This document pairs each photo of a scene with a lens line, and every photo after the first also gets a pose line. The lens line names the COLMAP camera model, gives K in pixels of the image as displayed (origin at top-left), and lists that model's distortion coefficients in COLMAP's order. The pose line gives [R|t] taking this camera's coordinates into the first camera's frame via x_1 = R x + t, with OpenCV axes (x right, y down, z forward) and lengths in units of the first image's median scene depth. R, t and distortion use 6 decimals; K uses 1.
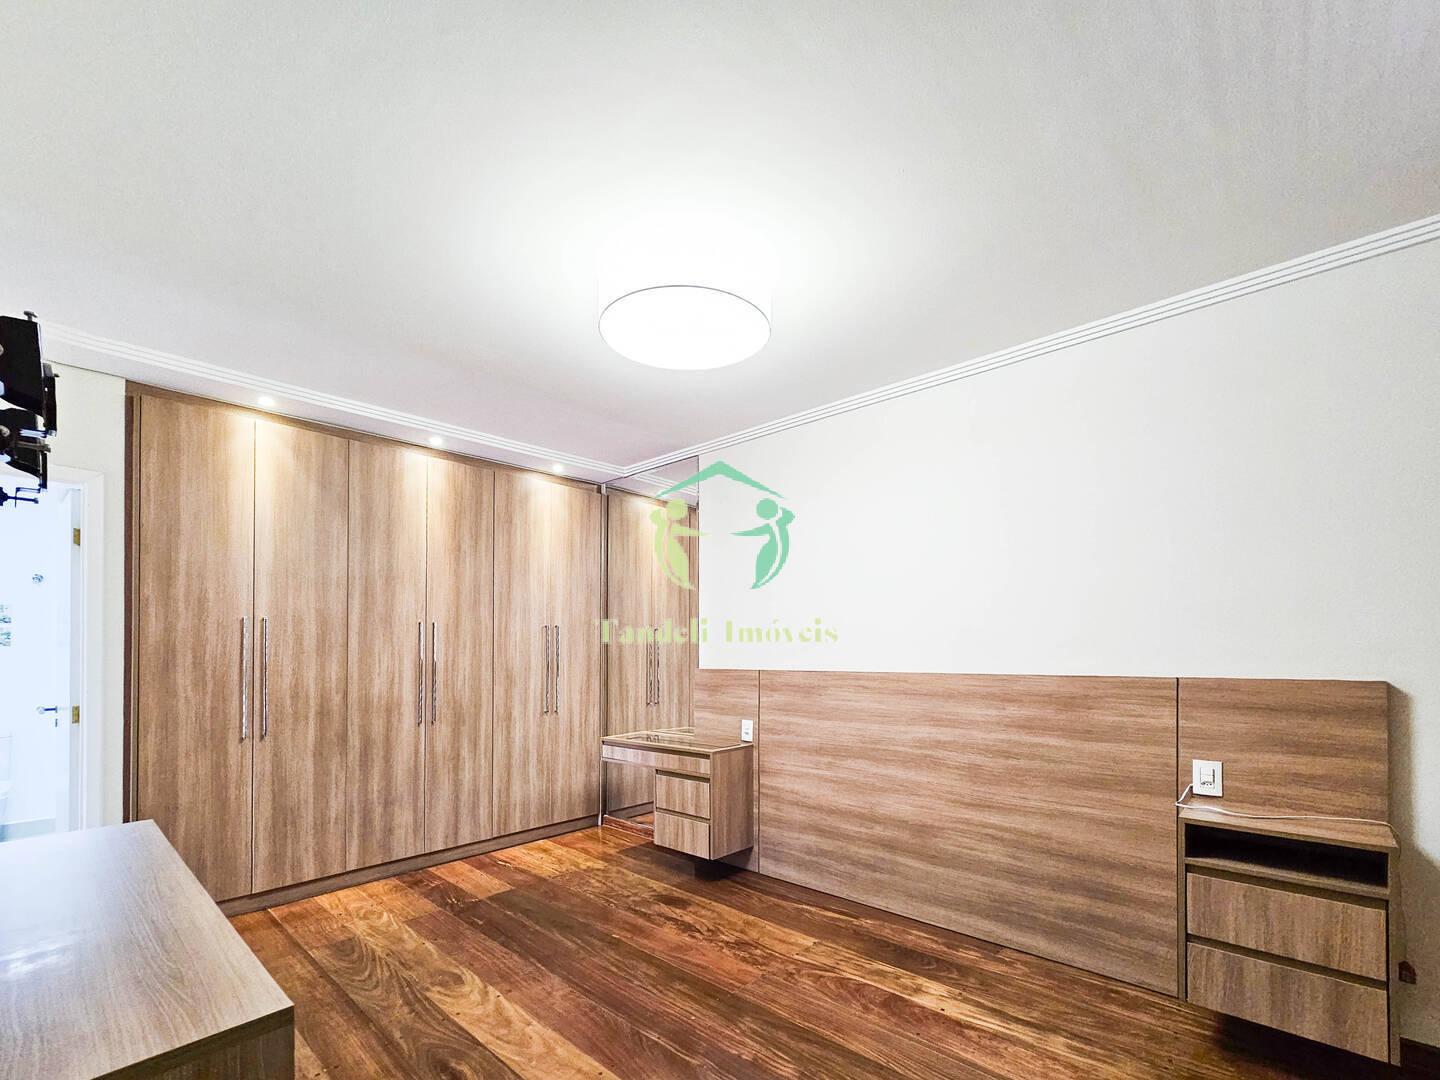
lens RADIAL K [[638.8, 0, 717.1], [0, 638.8, 654.5], [0, 0, 1]] dist [0.001430, 0.001725]
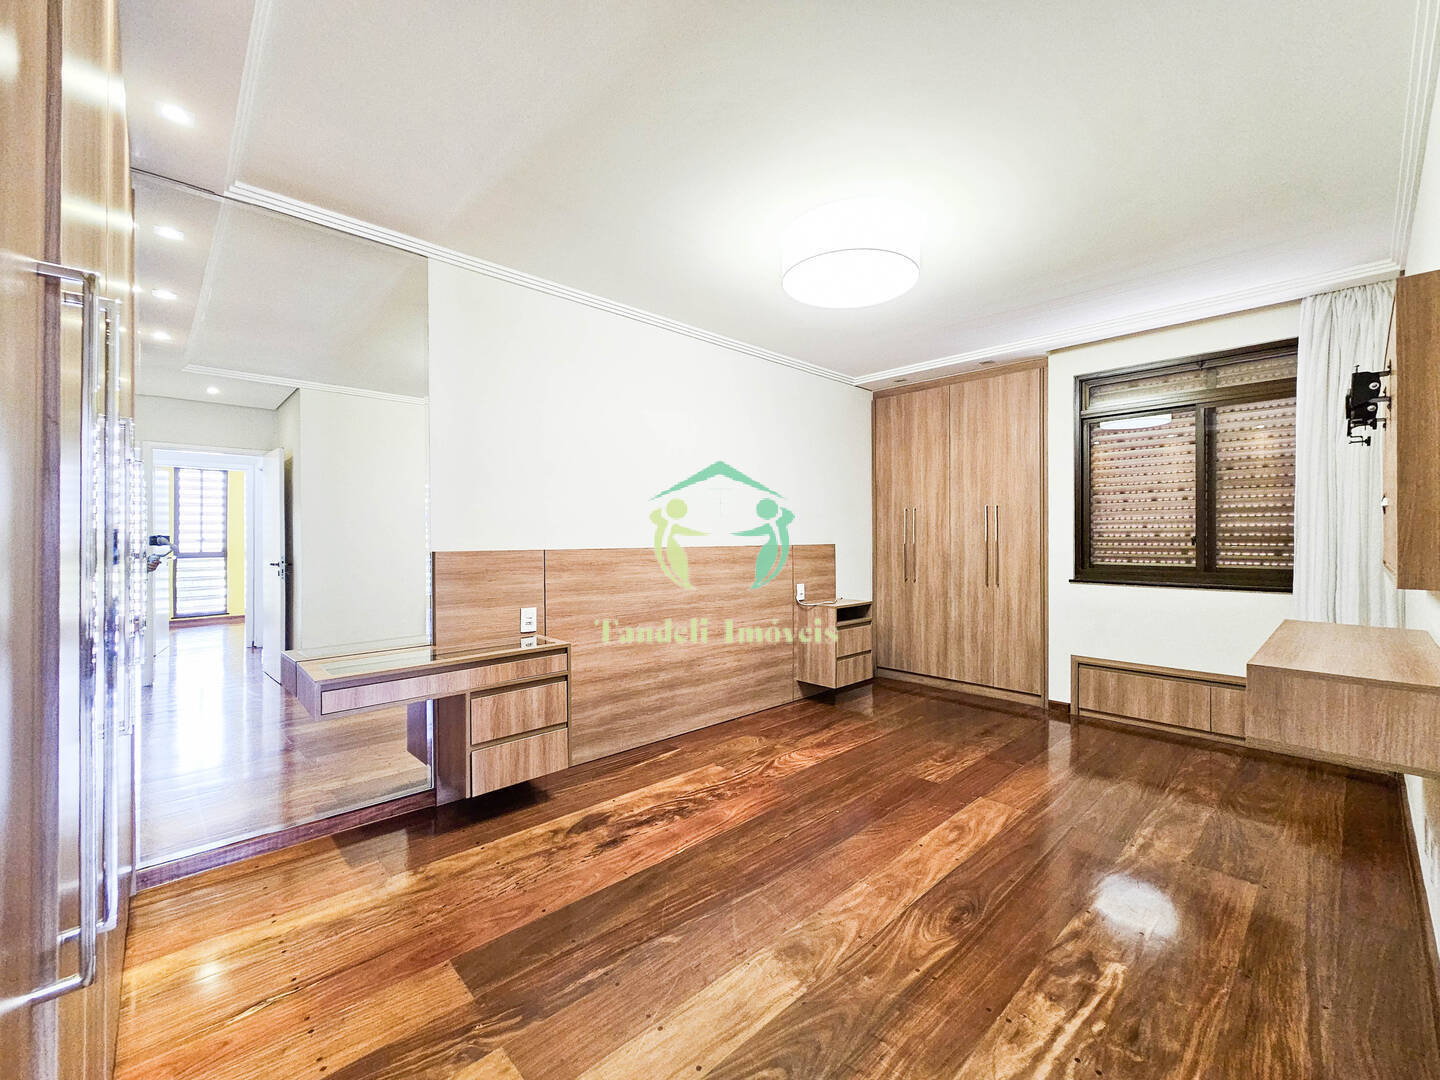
lens RADIAL K [[604.6, 0, 720.8], [0, 604.6, 533.3], [0, 0, 1]] dist [0.000600, 0.001839]
pose [[0.062486, 0.002401, 0.998043, -0.641053], [-0.003127, 0.999993, -0.002210, 0.001774], [-0.998041, -0.002983, 0.062493, 0.580692]]
